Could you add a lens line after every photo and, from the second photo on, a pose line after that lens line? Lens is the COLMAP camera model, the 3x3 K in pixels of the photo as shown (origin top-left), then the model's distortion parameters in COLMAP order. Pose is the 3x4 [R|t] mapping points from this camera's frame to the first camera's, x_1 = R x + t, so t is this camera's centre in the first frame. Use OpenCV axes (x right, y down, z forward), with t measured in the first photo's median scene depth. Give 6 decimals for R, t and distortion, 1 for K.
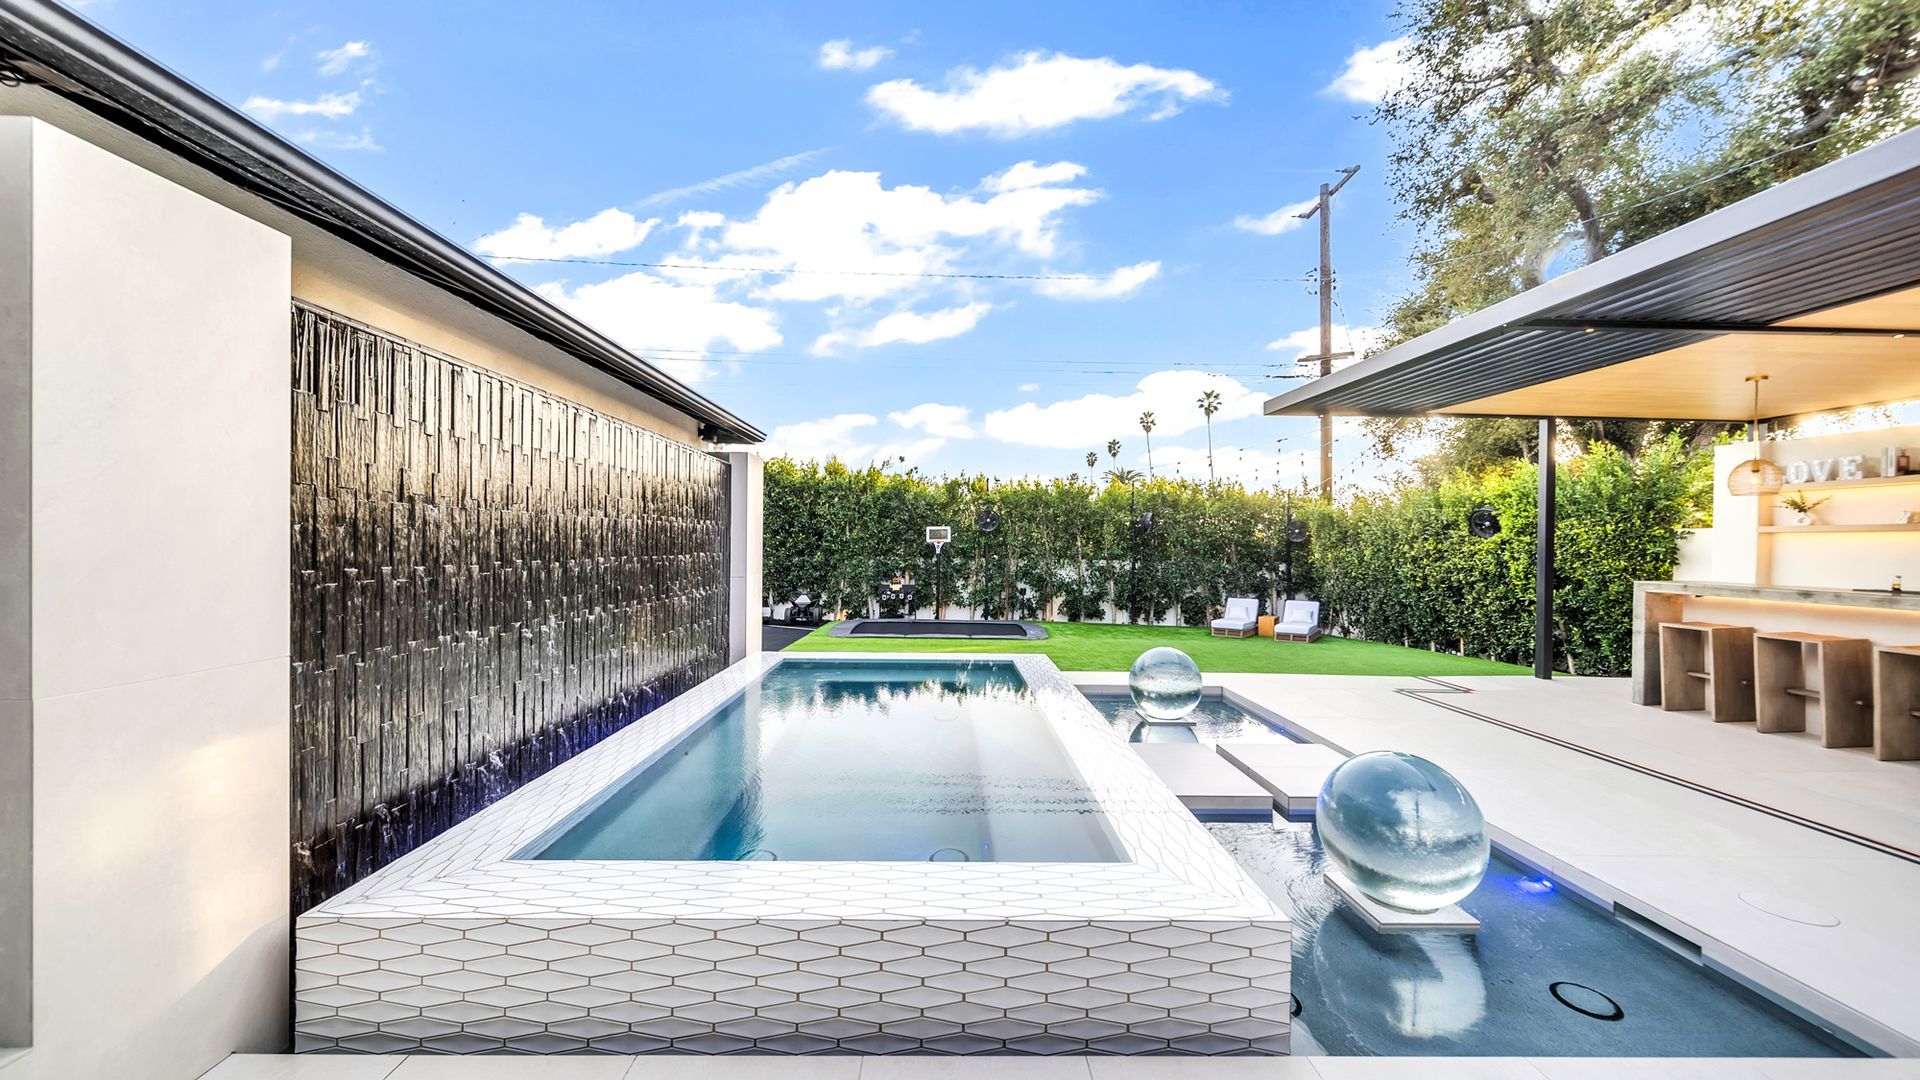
lens RADIAL K [[670.8, 0, 958.0], [0, 670.8, 548.1], [0, 0, 1]] dist [0.000185, -0.000320]
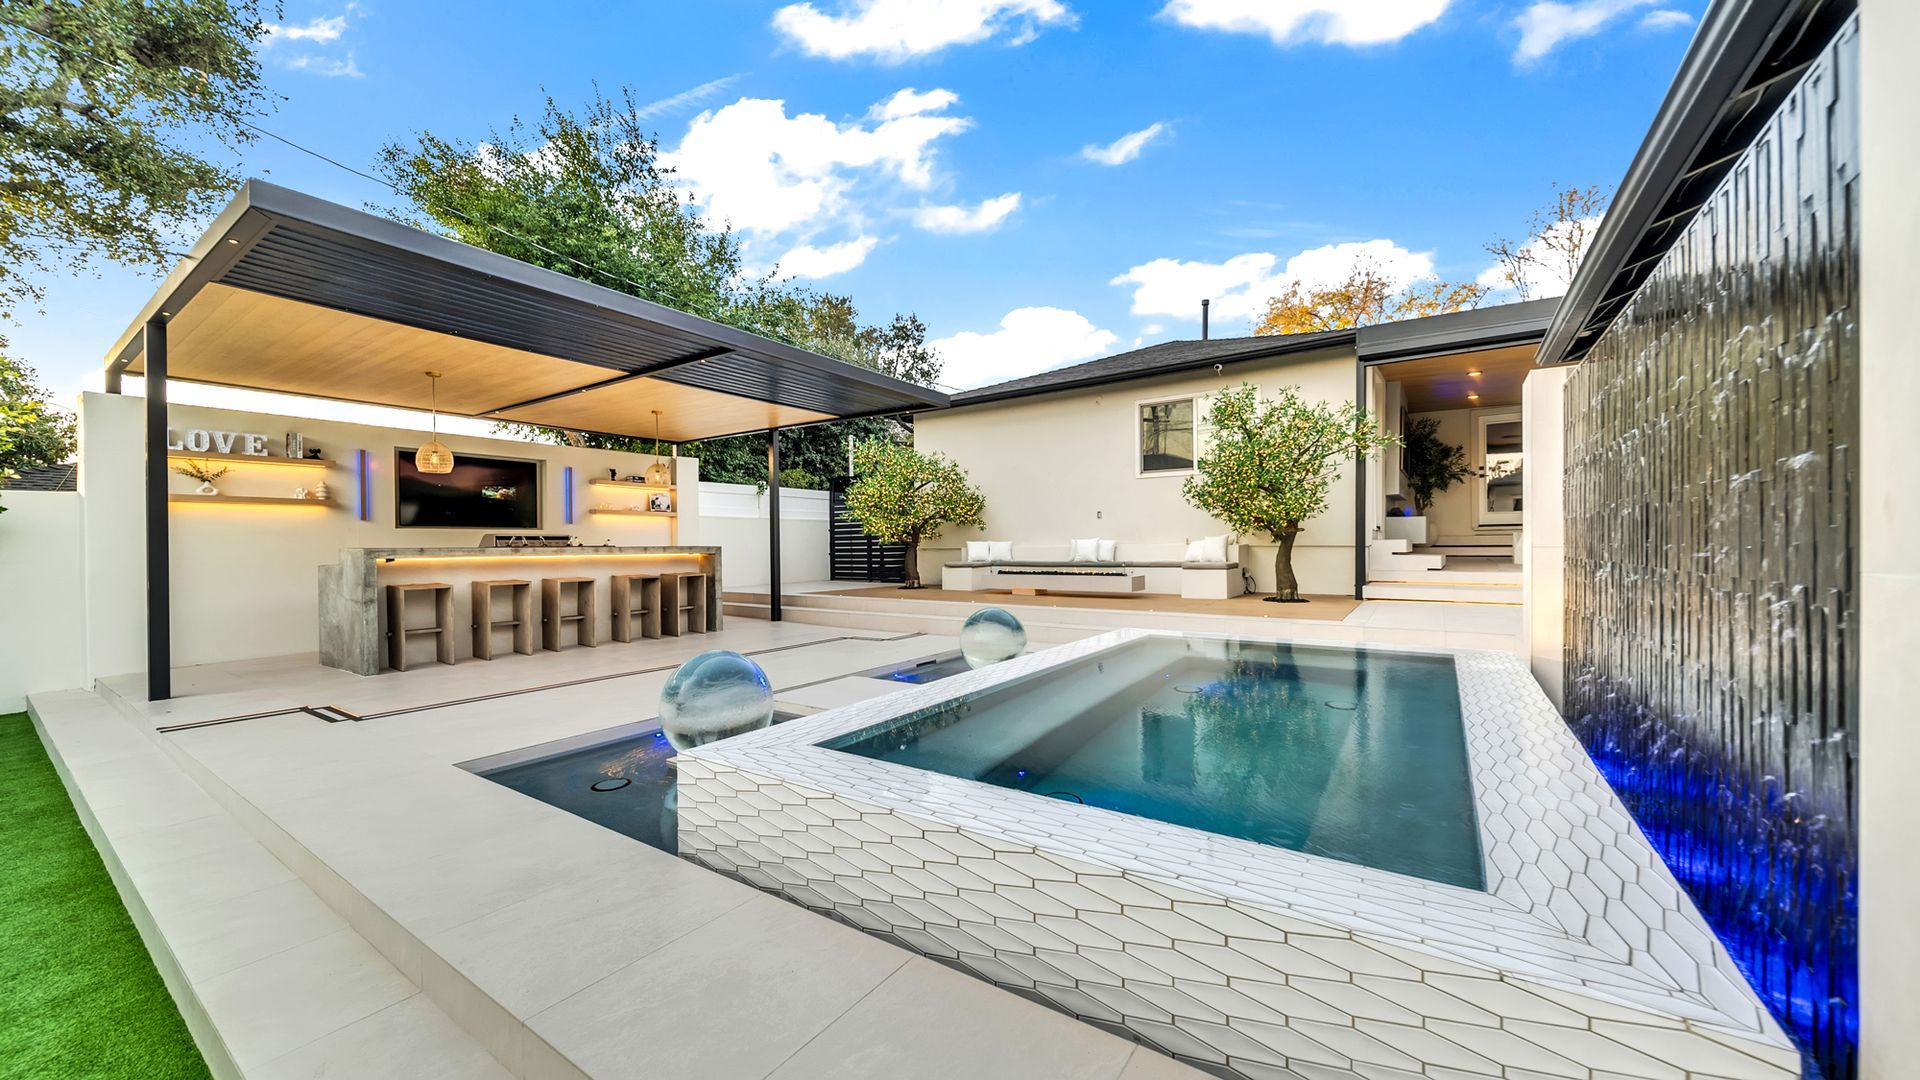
lens RADIAL K [[702.5, 0, 951.5], [0, 702.5, 543.4], [0, 0, 1]] dist [0.006025, -0.000091]
pose [[-0.809934, -0.002023, 0.586517, -0.093822], [0.005343, 0.999927, 0.010828, 0.012692], [-0.586496, 0.011904, -0.809864, 0.493659]]
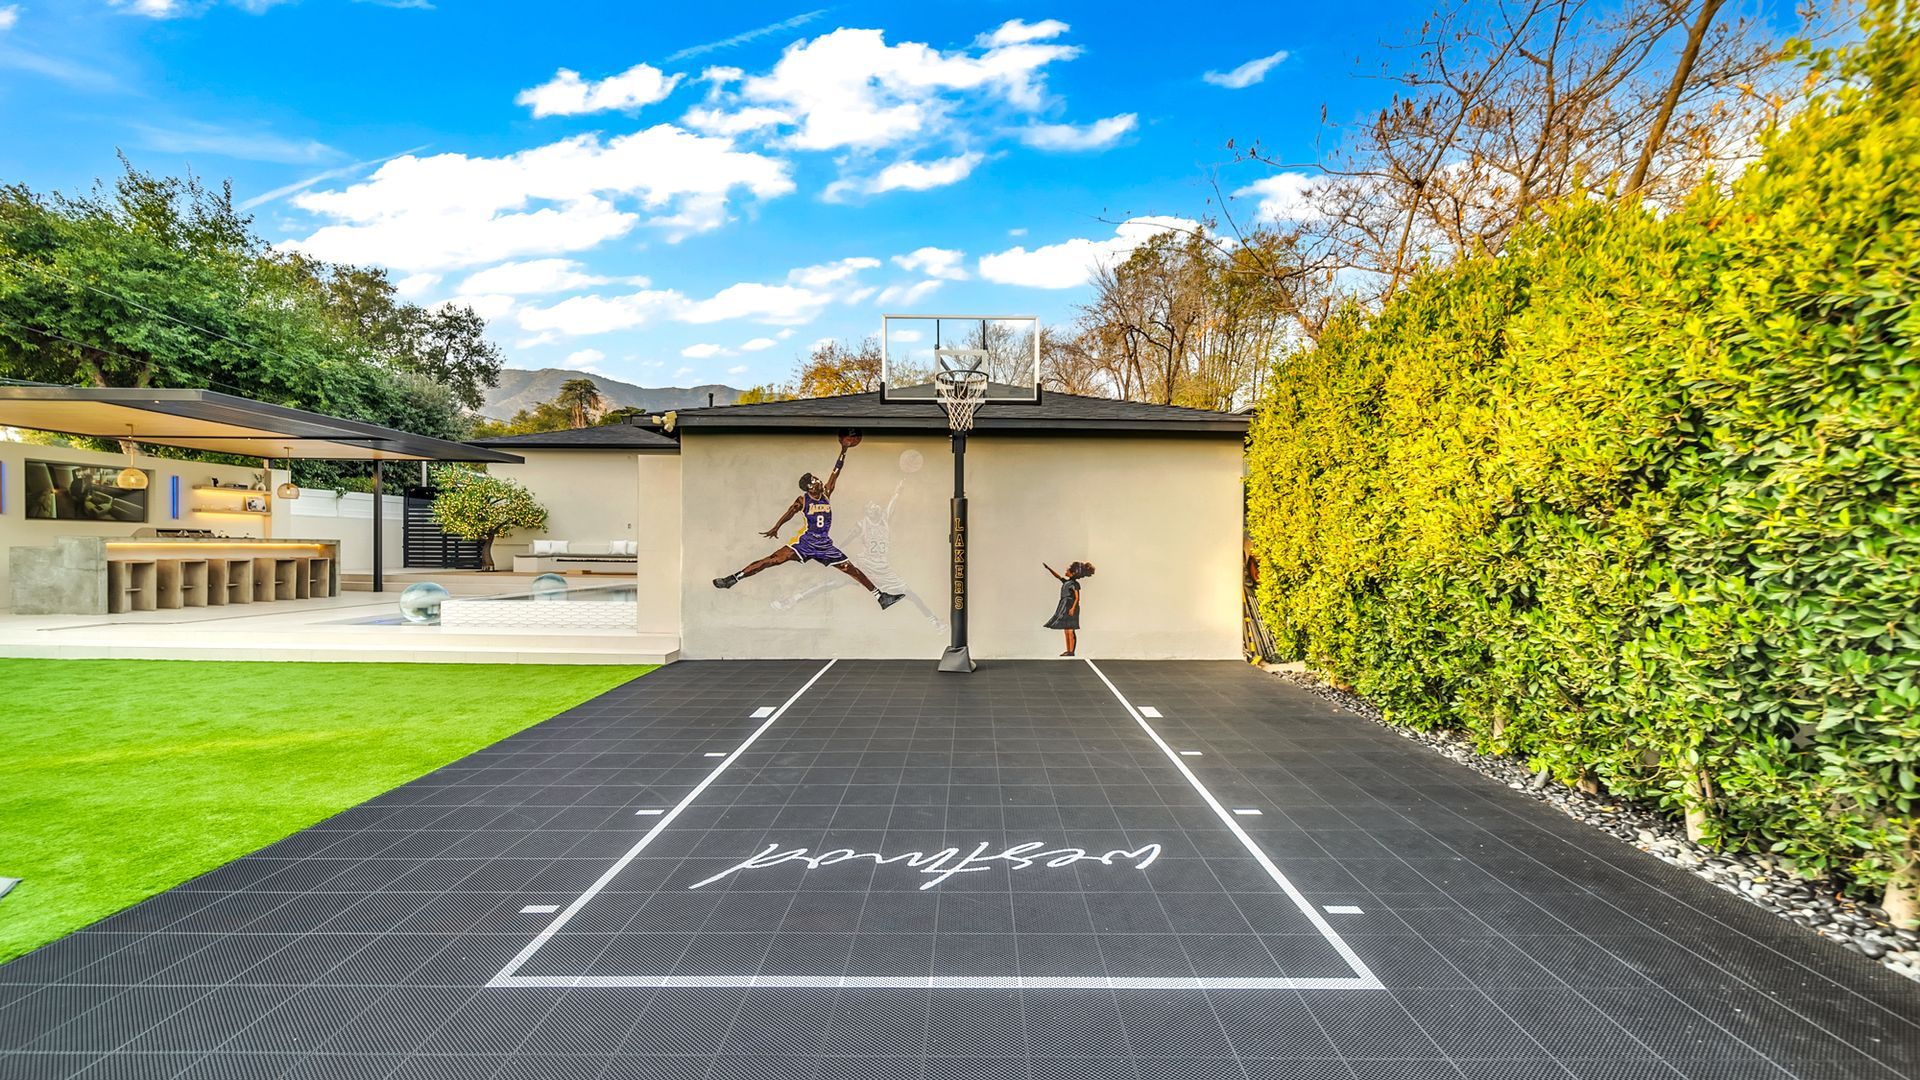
lens RADIAL K [[697.3, 0, 958.1], [0, 697.3, 552.3], [0, 0, 1]] dist [0.016007, -0.000274]
pose [[-0.998266, -0.026288, 0.052676, -0.398148], [-0.025434, 0.999535, 0.016820, 0.002055], [-0.053094, 0.015451, -0.998470, 0.949959]]
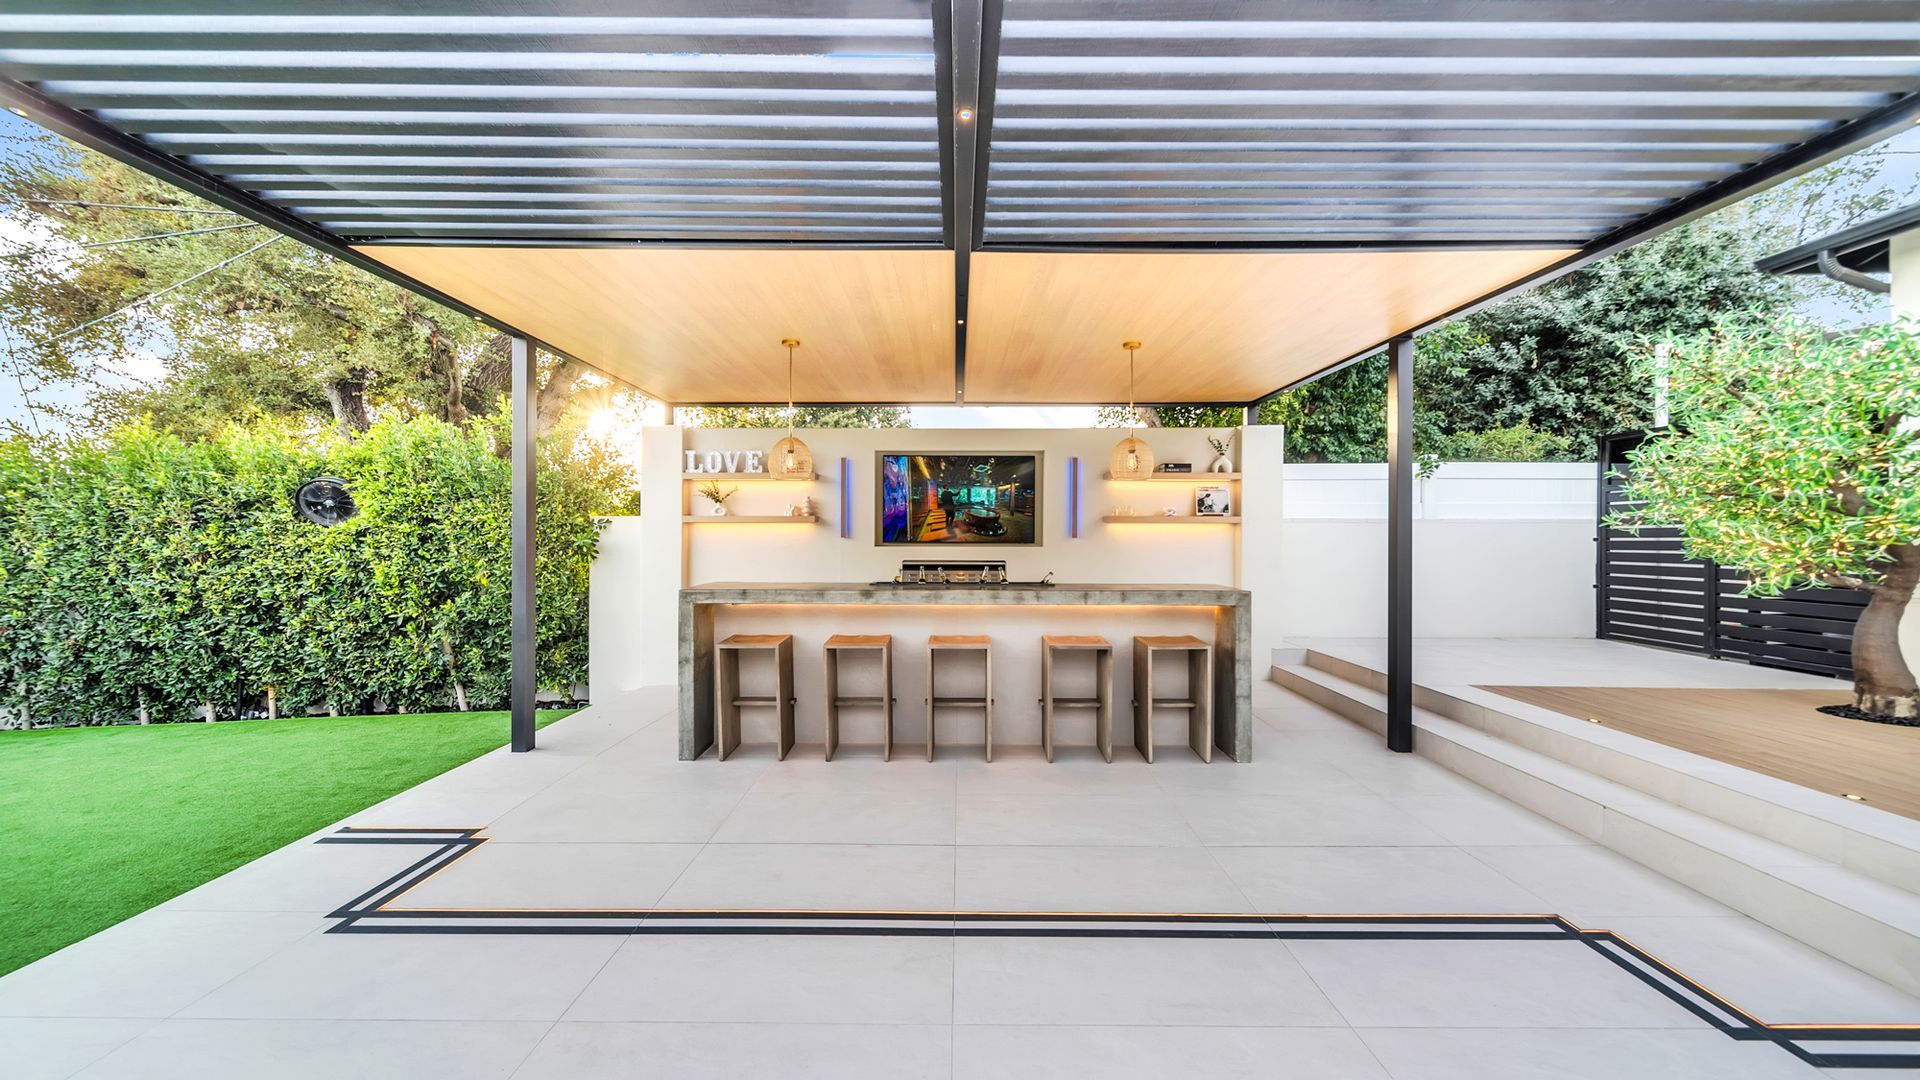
lens RADIAL K [[671.3, 0, 949.0], [0, 671.3, 540.9], [0, 0, 1]] dist [-0.001298, -0.000182]
pose [[0.031347, -0.018498, 0.999337, 0.115249], [0.006400, 0.999812, 0.018306, -0.005324], [-0.999488, 0.005822, 0.031459, 0.259034]]
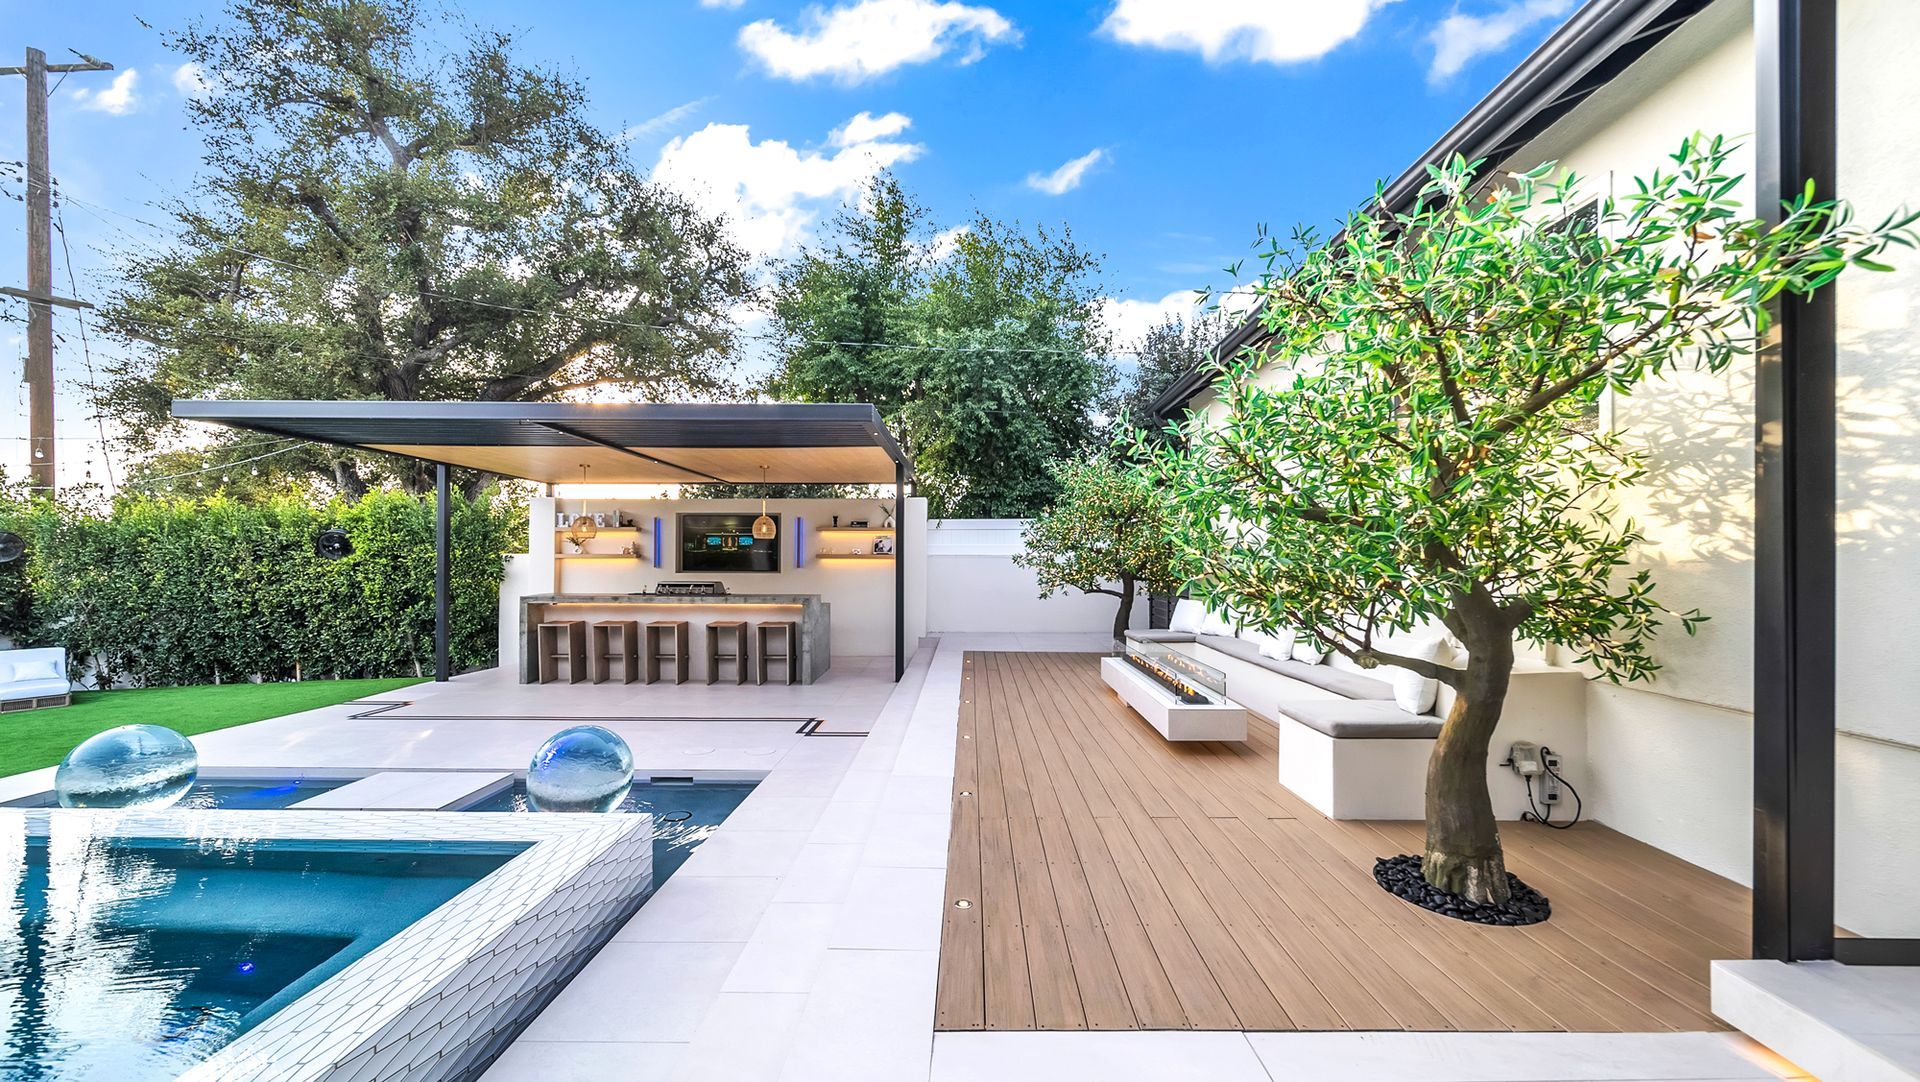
lens RADIAL K [[705.2, 0, 954.9], [0, 705.2, 558.9], [0, 0, 1]] dist [-0.000872, -0.000383]
pose [[0.042172, -0.011230, 0.999047, -0.151840], [0.005932, 0.999922, 0.010989, -0.014468], [-0.999093, 0.005463, 0.042236, 0.015389]]
